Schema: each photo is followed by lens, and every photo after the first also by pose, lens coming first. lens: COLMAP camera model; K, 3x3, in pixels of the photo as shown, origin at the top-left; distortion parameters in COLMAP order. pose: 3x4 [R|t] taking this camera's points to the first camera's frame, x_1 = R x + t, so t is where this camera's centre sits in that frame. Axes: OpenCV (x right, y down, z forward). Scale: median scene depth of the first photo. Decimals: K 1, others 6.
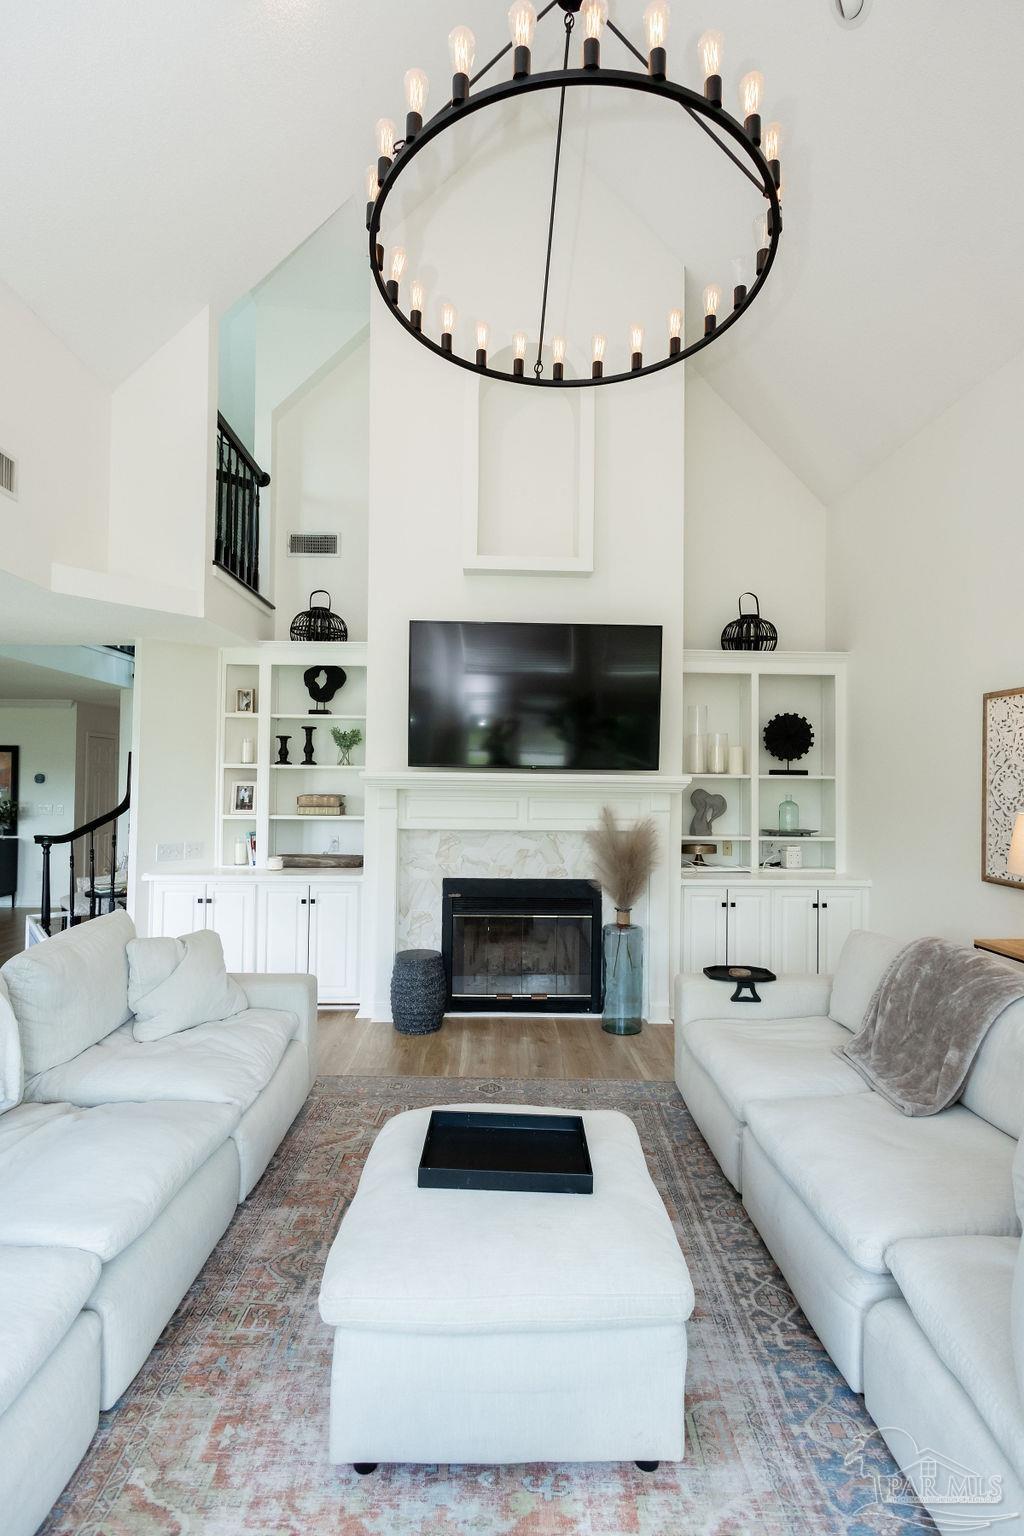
lens RADIAL K [[705.2, 0, 512.2], [0, 705.2, 767.5], [0, 0, 1]] dist [0.010689, -0.004019]
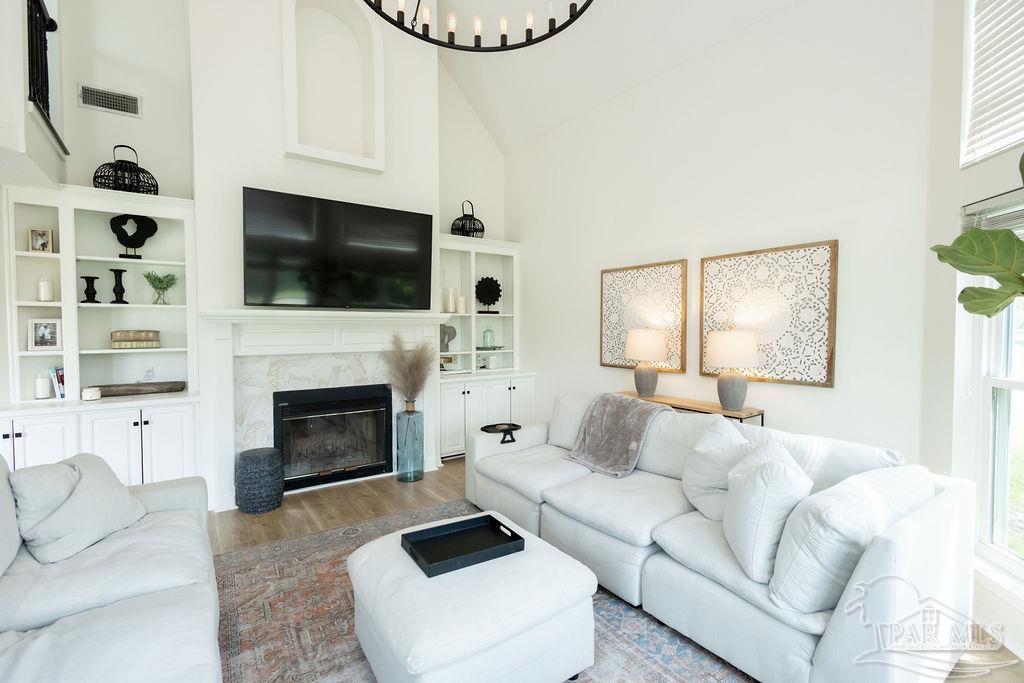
lens RADIAL K [[470.1, 0, 513.8], [0, 470.1, 341.7], [0, 0, 1]] dist [0.010689, -0.004019]
pose [[0.831351, -0.031731, 0.554842, -0.227958], [0.000293, 0.998394, 0.056659, 0.016612], [-0.555748, -0.046941, 0.830024, 0.042037]]
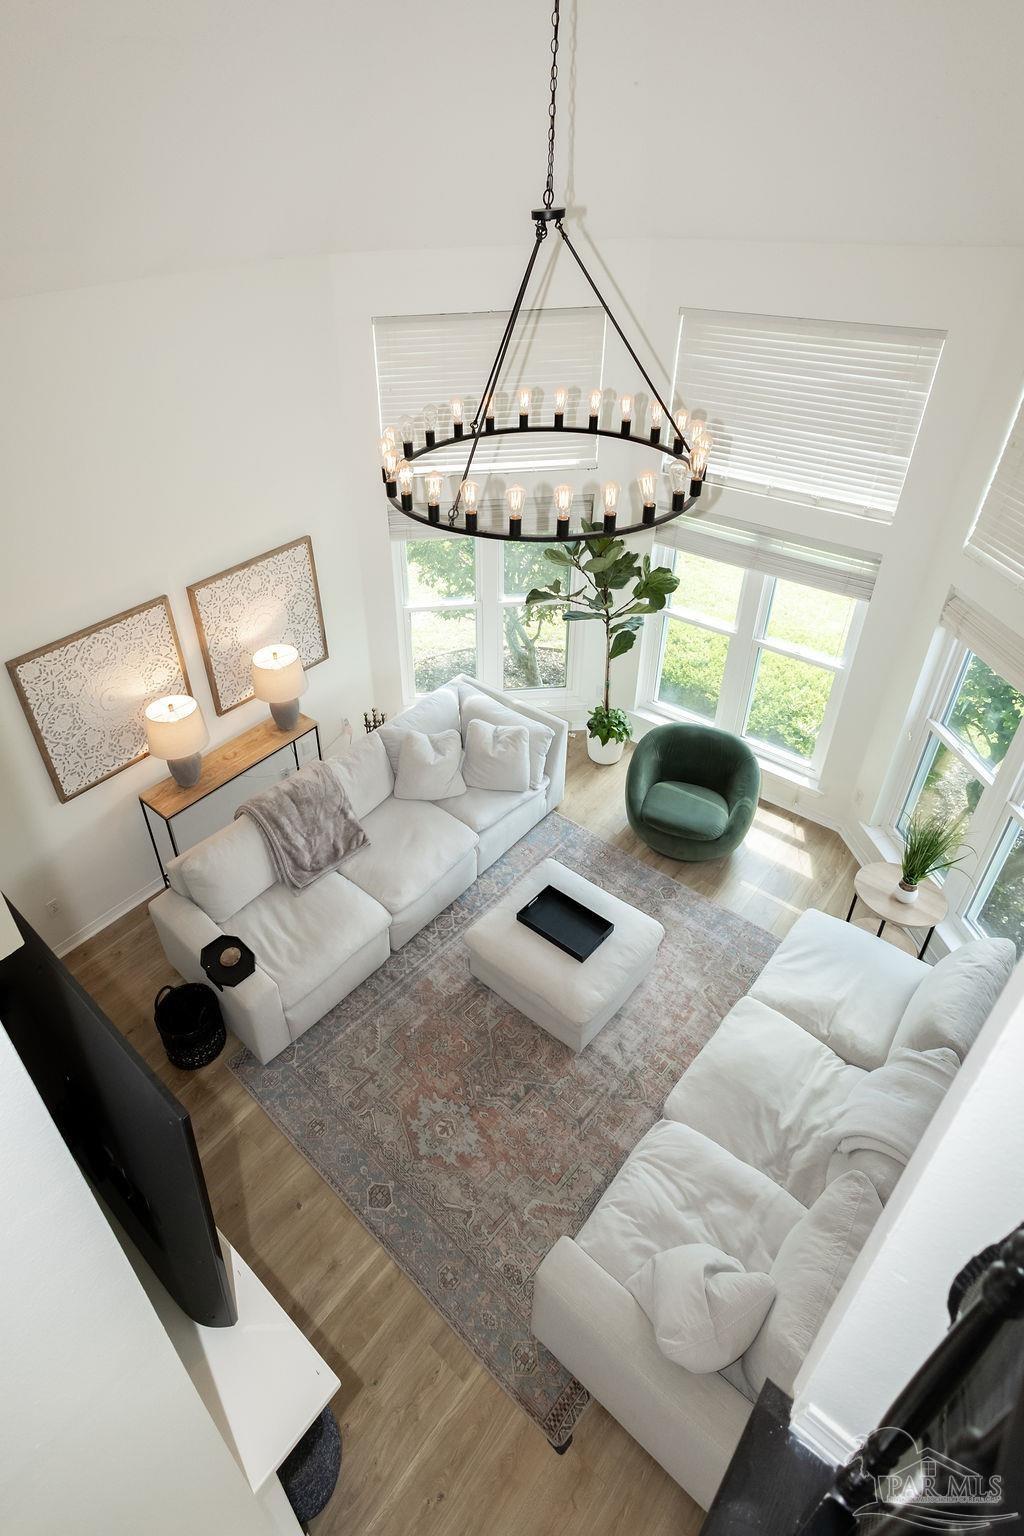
lens RADIAL K [[811.7, 0, 435.2], [0, 811.7, 668.7], [0, 0, 1]] dist [0.009874, -0.000281]
pose [[-0.721232, -0.362038, 0.590553, -0.401986], [0.014212, 0.844632, 0.535158, -0.621464], [-0.692548, 0.394366, -0.604031, 1.121534]]
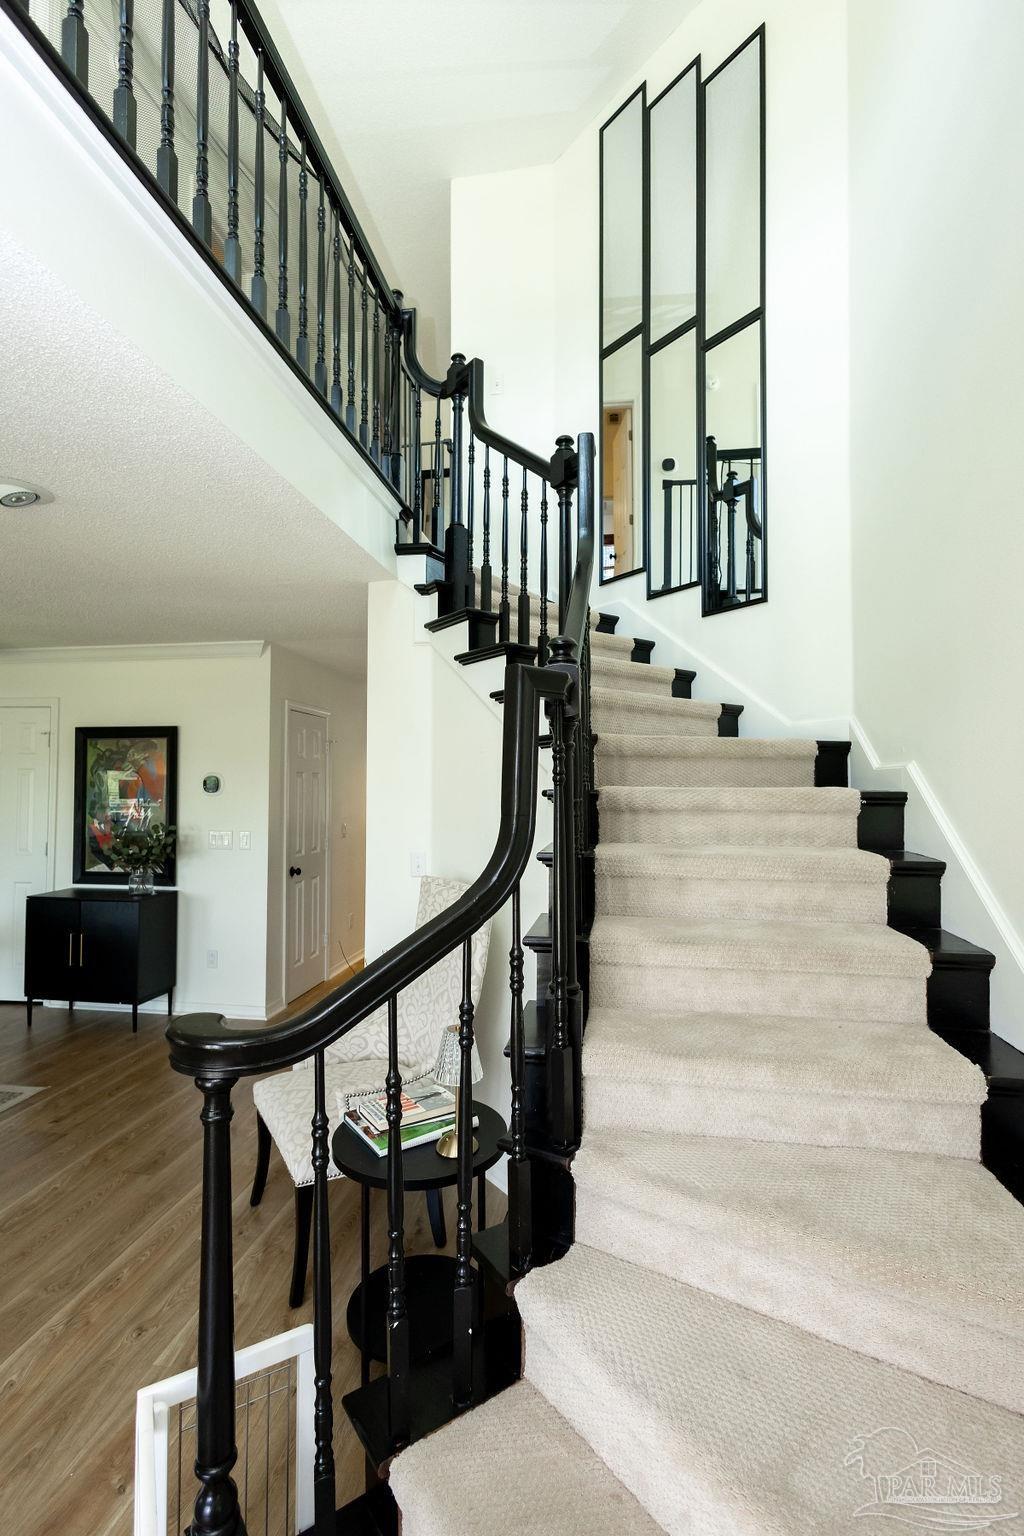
lens RADIAL K [[705.2, 0, 511.5], [0, 705.2, 770.2], [0, 0, 1]] dist [0.010689, -0.004019]
pose [[0.980758, -0.010023, -0.194969, -0.652707], [0.008799, 0.999936, -0.007144, 0.021059], [0.195029, 0.005291, 0.980783, 0.999098]]
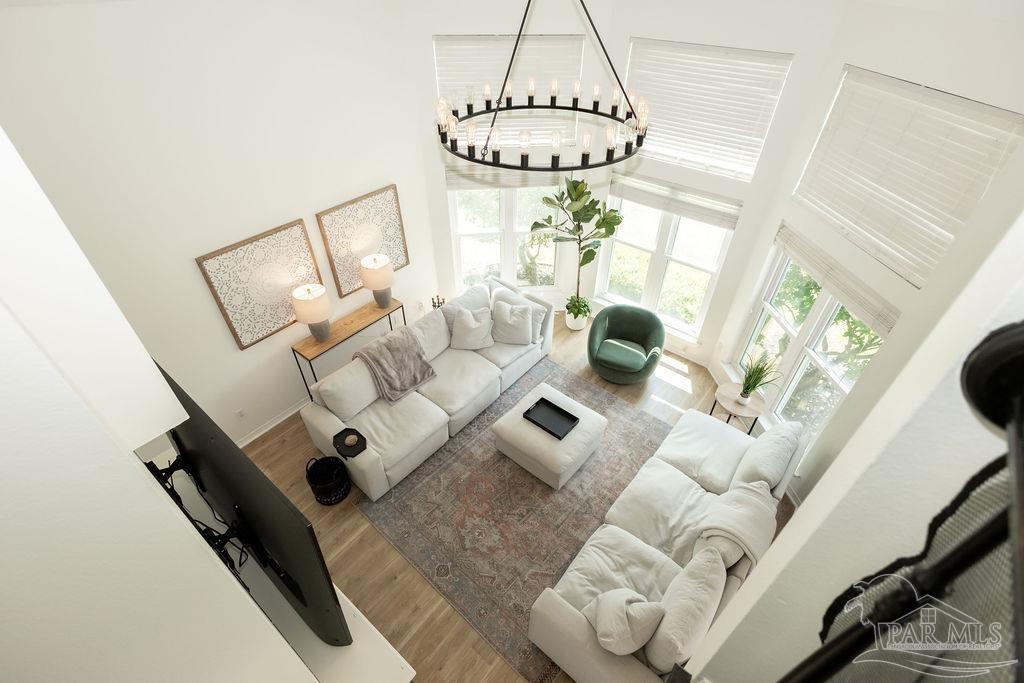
lens RADIAL K [[470.1, 0, 512.1], [0, 470.1, 342.2], [0, 0, 1]] dist [0.010689, -0.004019]
pose [[-0.759608, -0.430878, 0.487175, -0.389522], [-0.031200, 0.772340, 0.634443, -0.564166], [-0.649632, 0.466728, -0.600119, 1.101054]]
